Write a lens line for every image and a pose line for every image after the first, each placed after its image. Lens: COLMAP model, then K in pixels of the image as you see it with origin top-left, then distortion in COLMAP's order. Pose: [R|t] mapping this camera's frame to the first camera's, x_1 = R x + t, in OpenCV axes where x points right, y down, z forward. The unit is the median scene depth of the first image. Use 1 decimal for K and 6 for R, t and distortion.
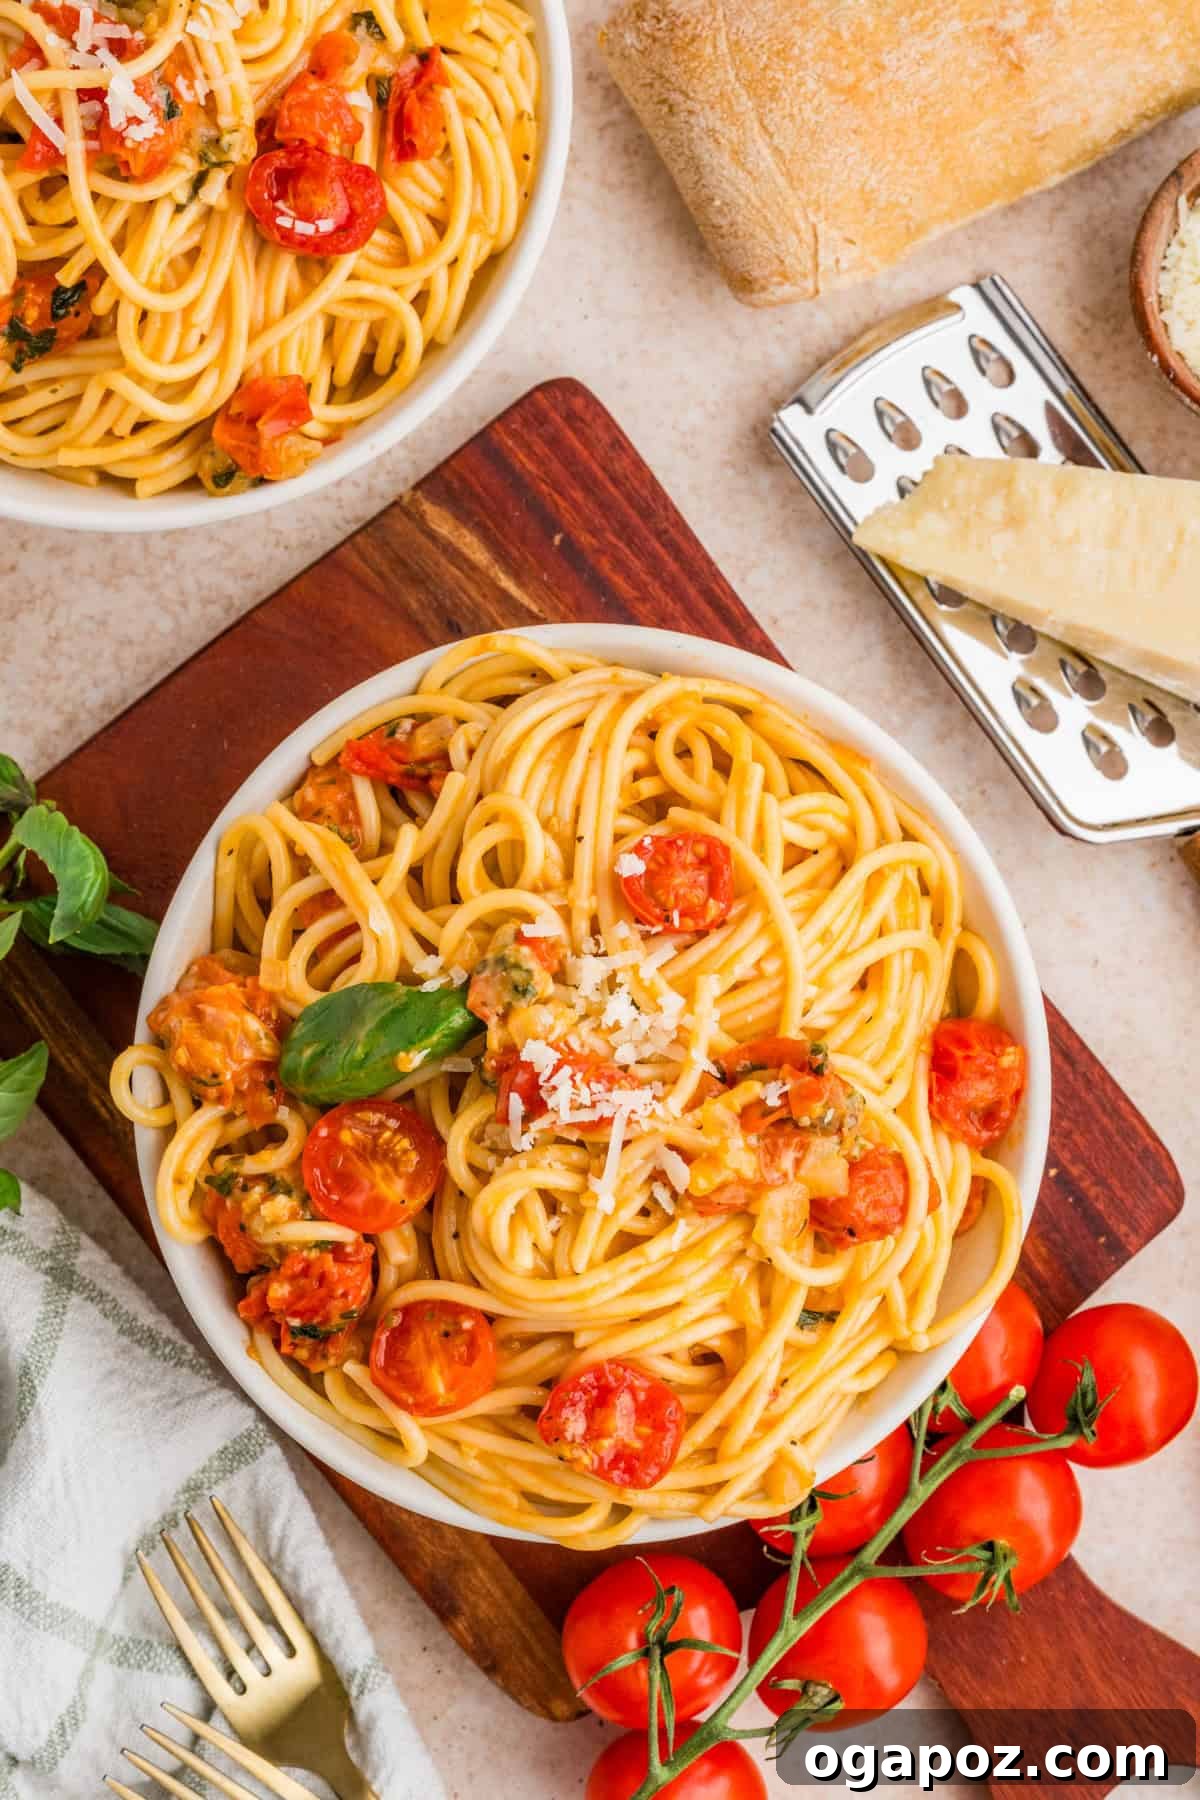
lens RADIAL K [[5134.6, 0, 600.0], [0, 5134.6, 900.0], [0, 0, 1]] dist [-0.020359, 0.211052]
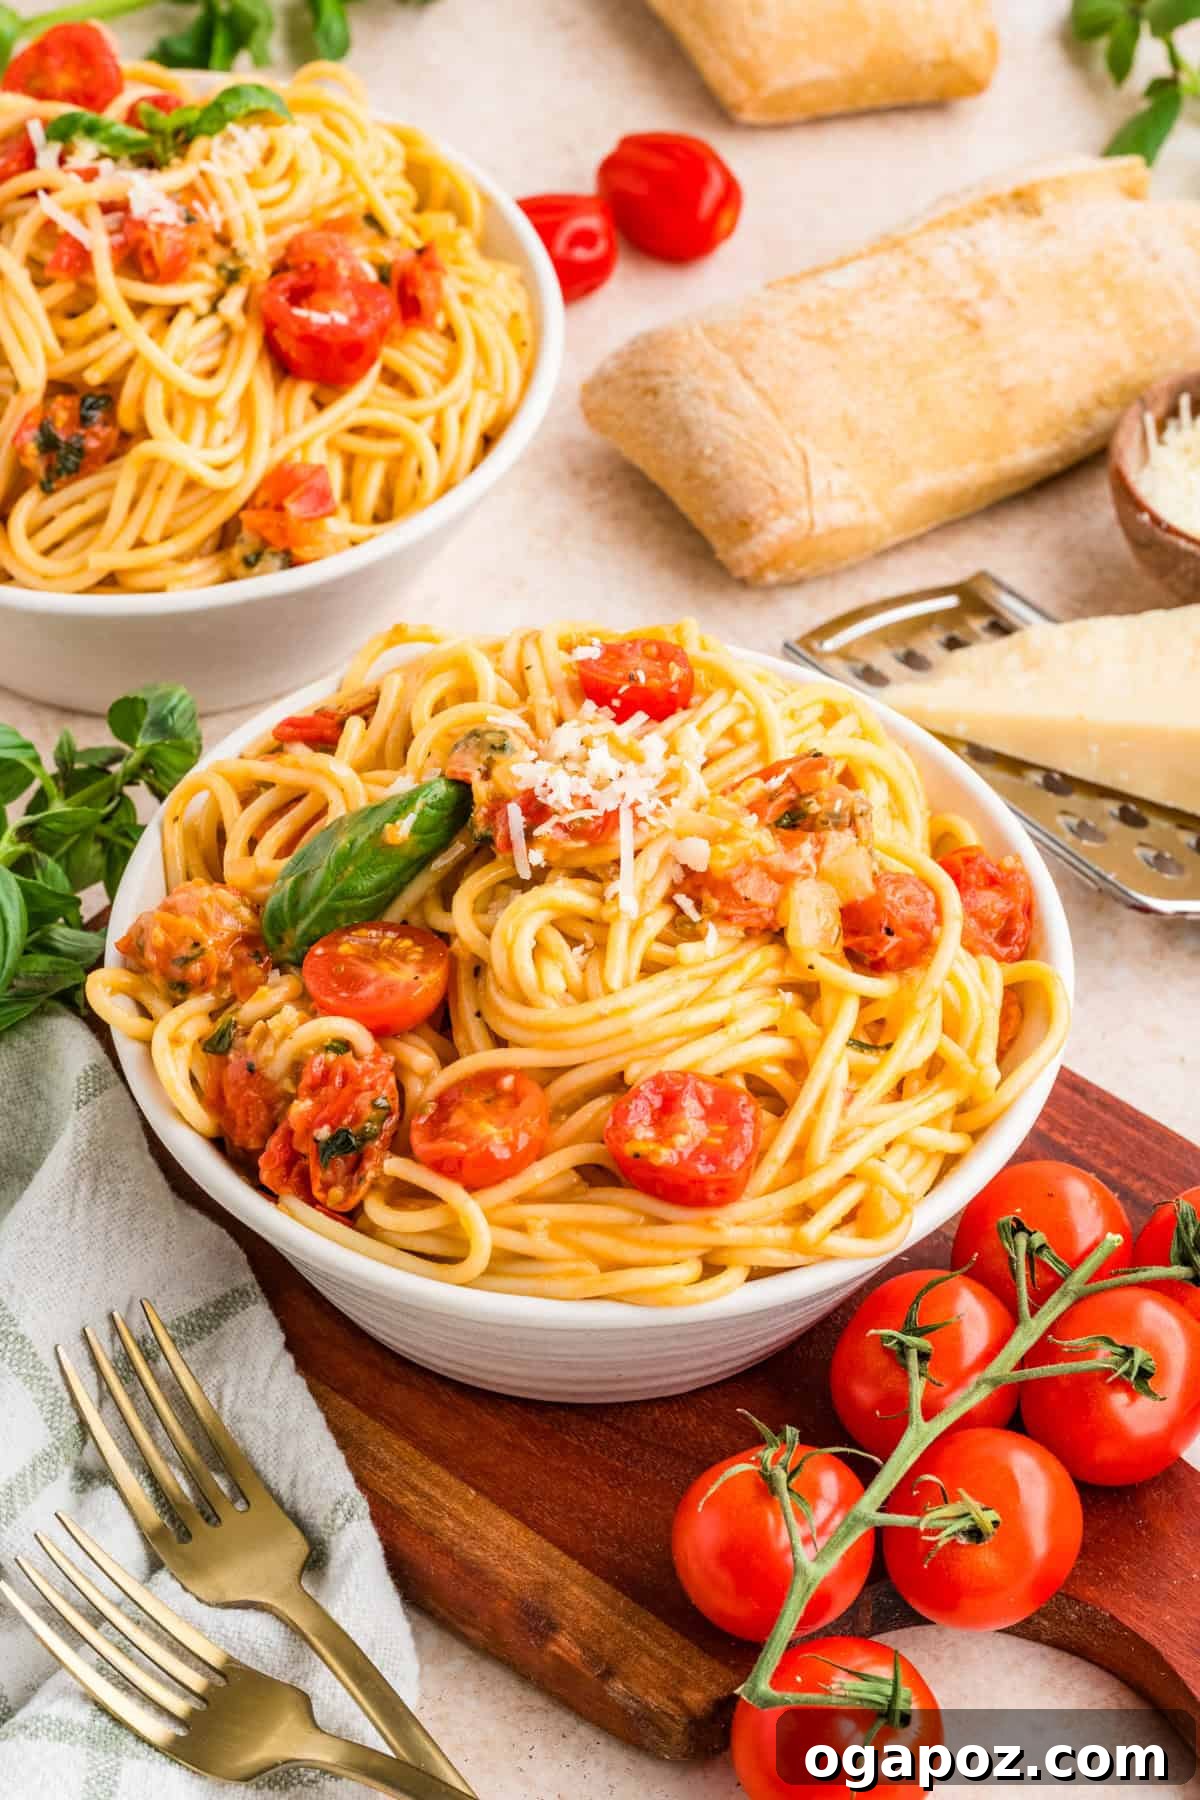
lens RADIAL K [[5641.8, 0, 600.0], [0, 5641.8, 900.0], [0, 0, 1]] dist [-0.020625, 1.508594]
pose [[0.980314, -0.147285, 0.131500, -0.137957], [0.197321, 0.754526, -0.625904, 0.694685], [-0.007034, 0.639530, 0.768734, 0.196878]]
